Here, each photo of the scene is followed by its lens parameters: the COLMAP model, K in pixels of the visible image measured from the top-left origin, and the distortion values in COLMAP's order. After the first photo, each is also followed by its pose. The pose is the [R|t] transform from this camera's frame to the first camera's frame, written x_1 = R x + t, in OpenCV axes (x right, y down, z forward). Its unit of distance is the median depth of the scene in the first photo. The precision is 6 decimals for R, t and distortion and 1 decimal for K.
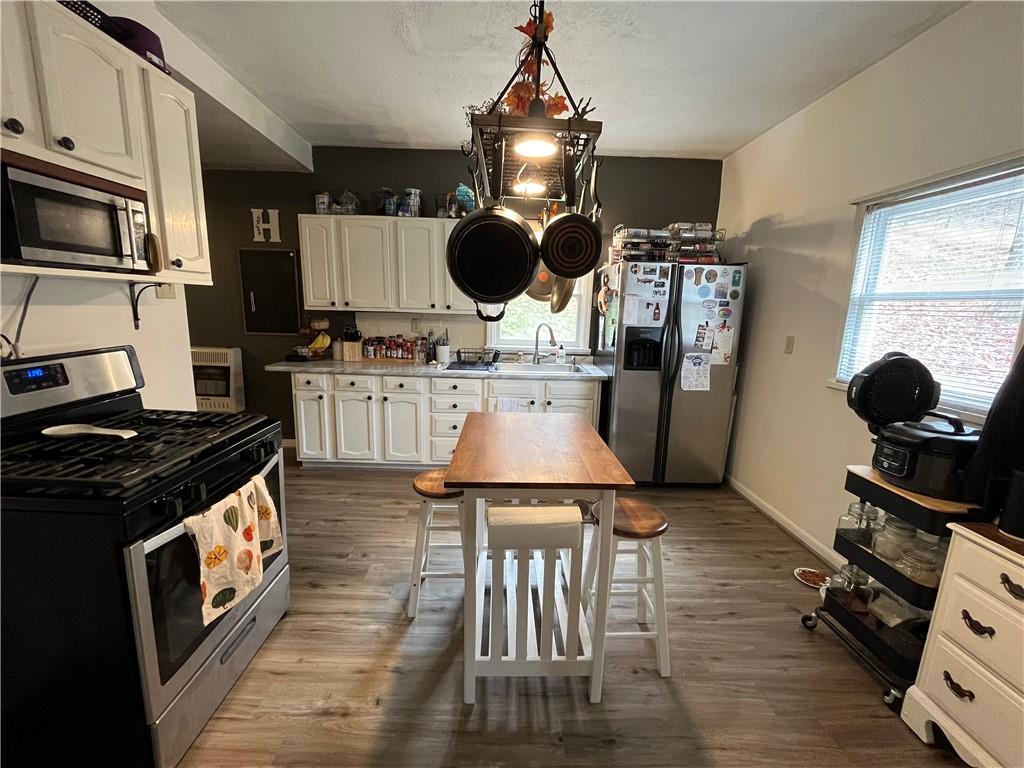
lens RADIAL K [[429.2, 0, 512.0], [0, 429.2, 384.0], [0, 0, 1]] dist [0.000400, -0.000034]
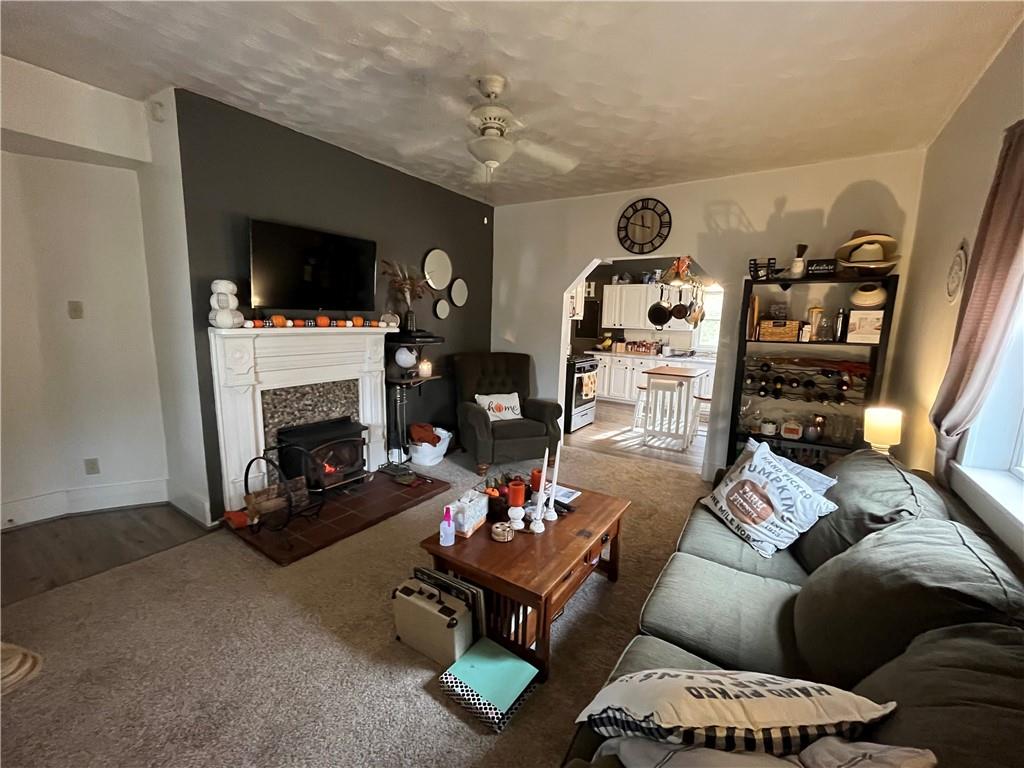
lens RADIAL K [[429.2, 0, 512.0], [0, 429.2, 384.0], [0, 0, 1]] dist [0.000400, -0.000034]
pose [[0.824673, 0.082641, -0.559540, 0.391509], [-0.106686, 0.994238, -0.010394, 0.187163], [0.555458, 0.068267, 0.828738, -1.060705]]
